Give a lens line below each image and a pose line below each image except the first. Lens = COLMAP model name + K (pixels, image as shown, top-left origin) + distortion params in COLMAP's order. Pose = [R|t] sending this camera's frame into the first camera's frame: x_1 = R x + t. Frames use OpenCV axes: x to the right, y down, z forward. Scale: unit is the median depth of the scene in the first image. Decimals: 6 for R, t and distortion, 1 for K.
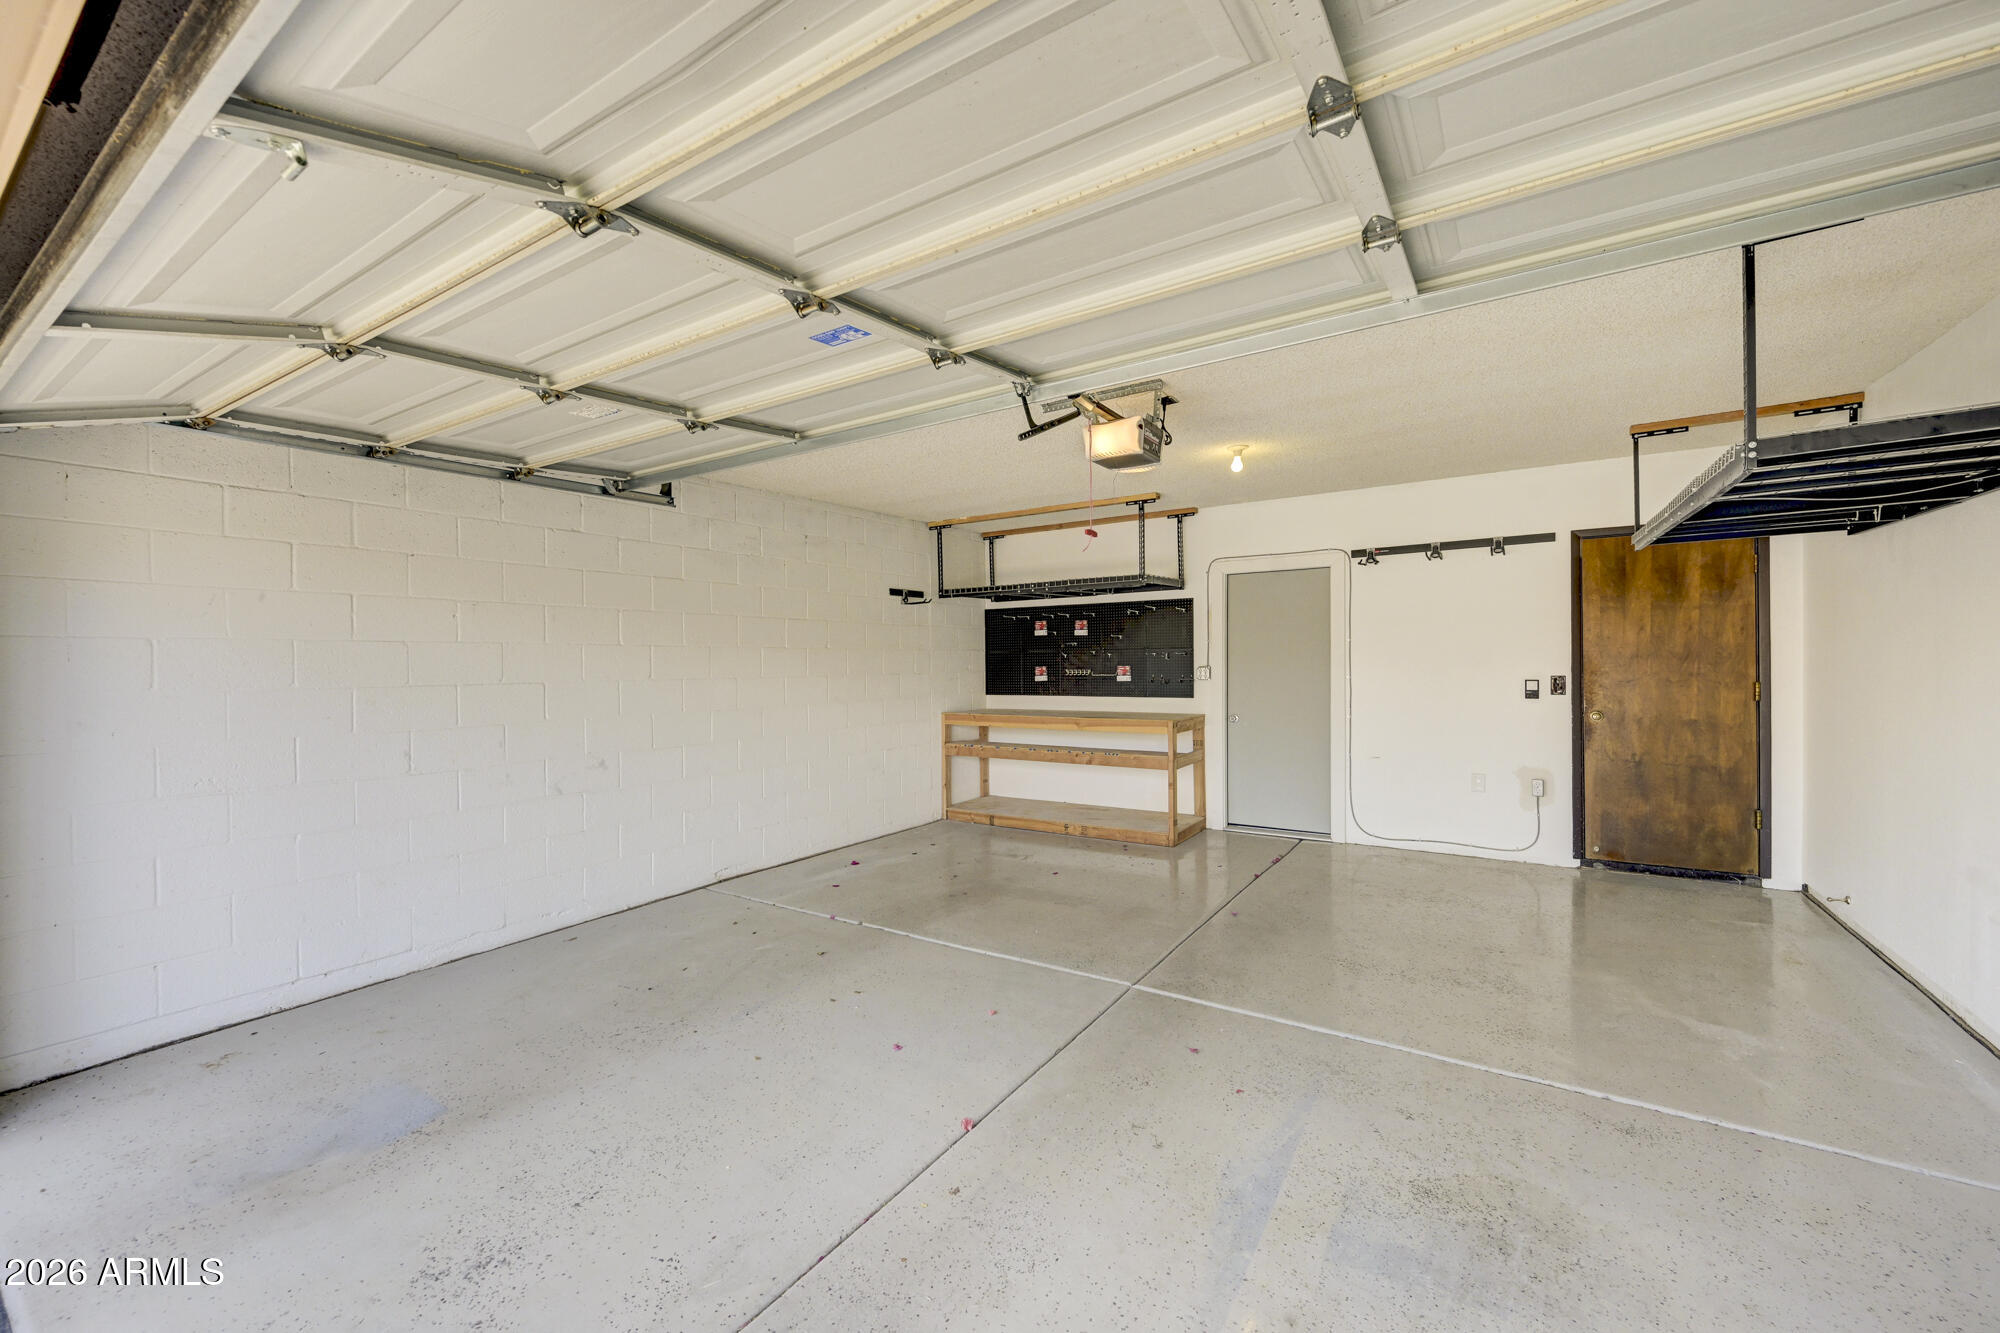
lens RADIAL K [[782.2, 0, 1001.5], [0, 782.2, 669.3], [0, 0, 1]] dist [-0.000053, 0.000022]
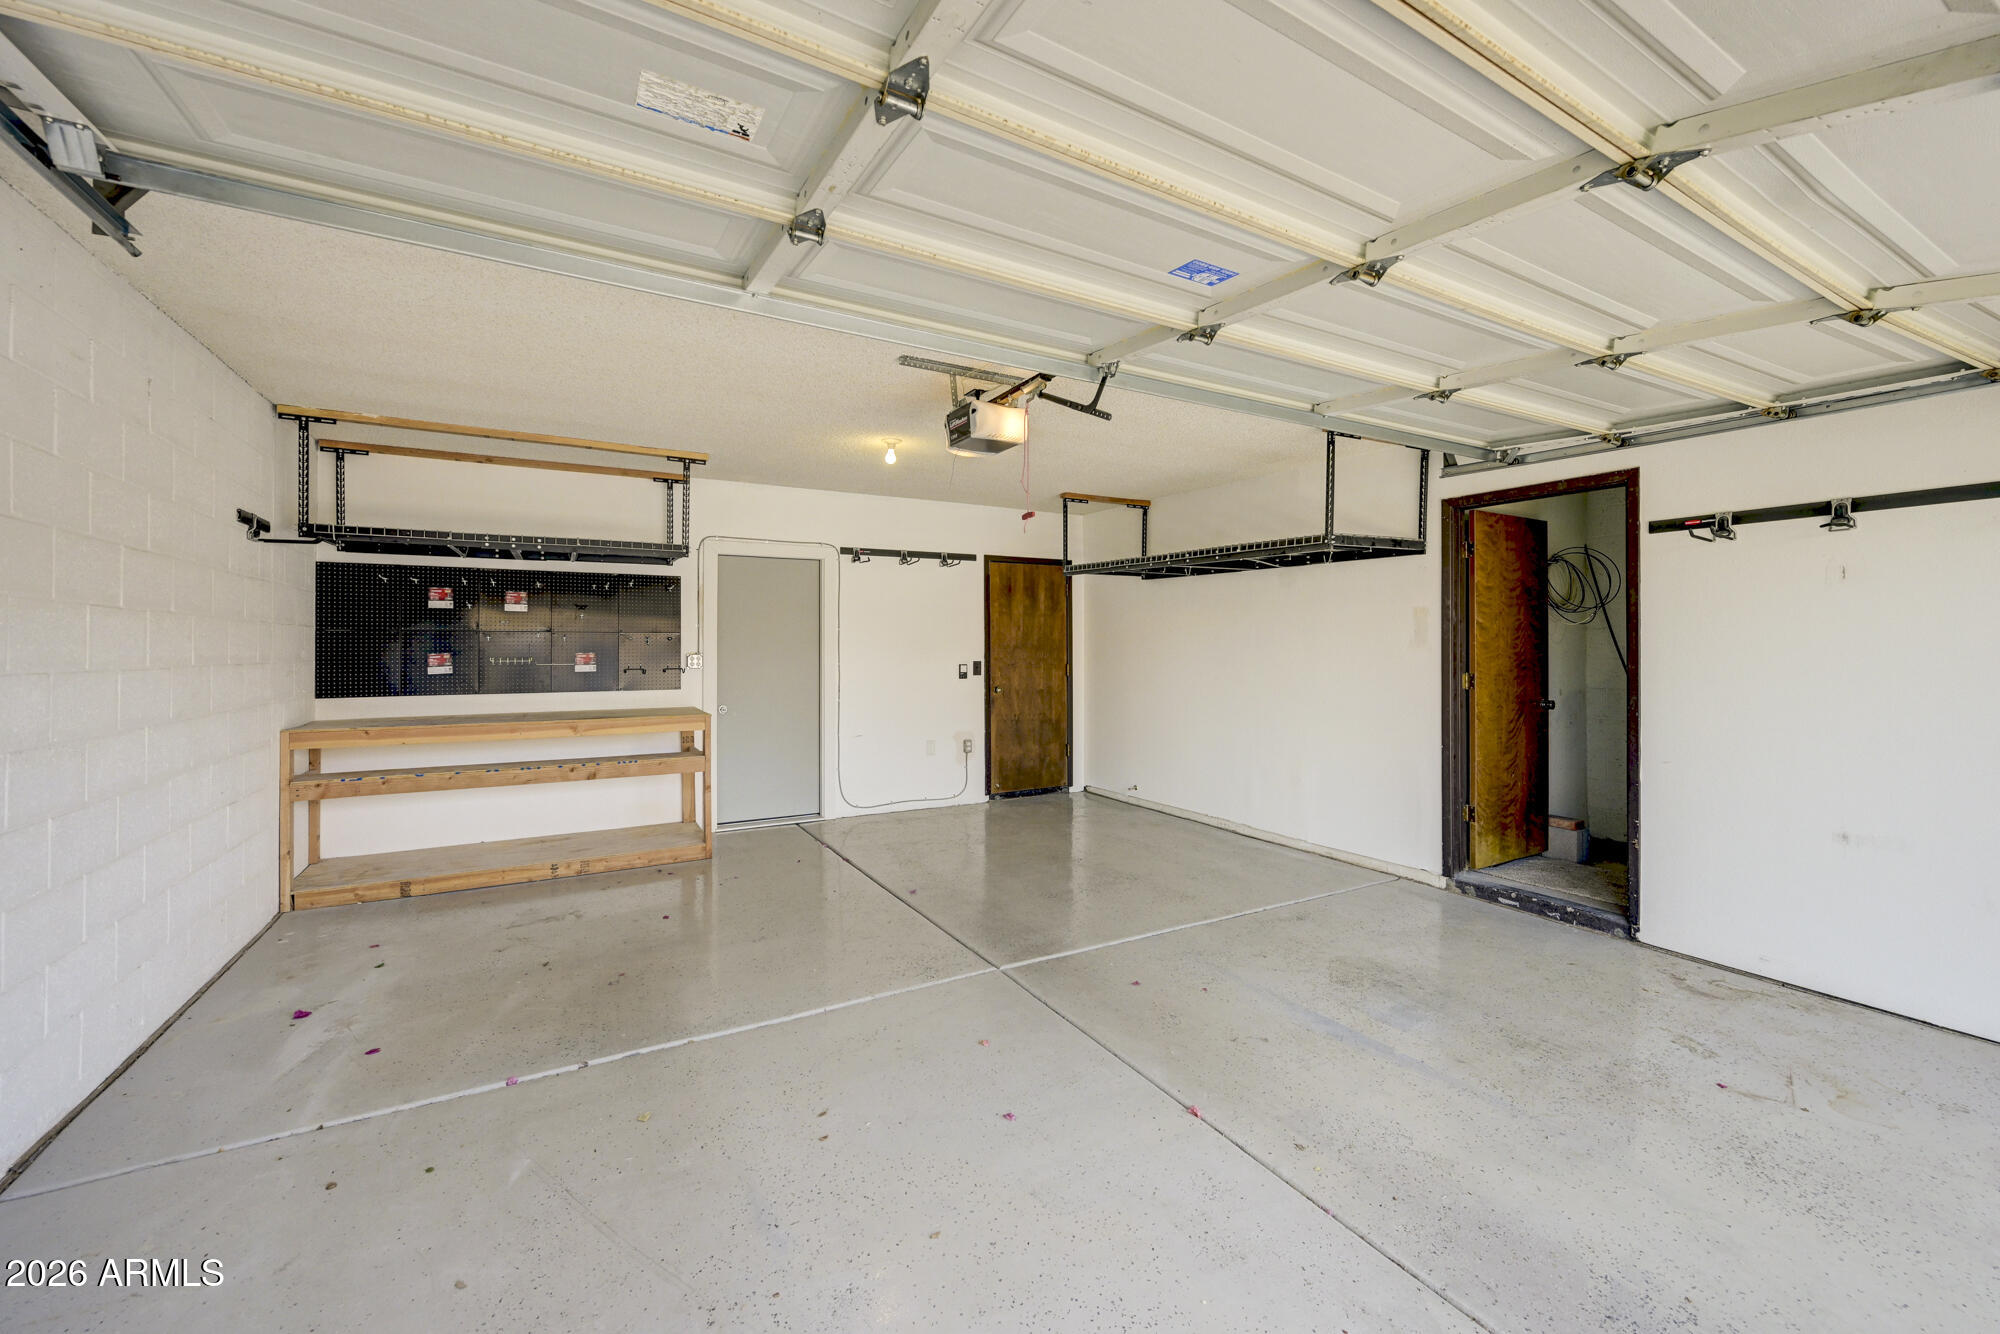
lens RADIAL K [[789.0, 0, 990.4], [0, 789.0, 643.8], [0, 0, 1]] dist [-0.000186, 0.000433]
pose [[0.470278, 0.015357, 0.882385, -0.487370], [0.003933, 0.999802, -0.019497, 0.005344], [-0.882509, 0.012639, 0.470125, 0.350637]]
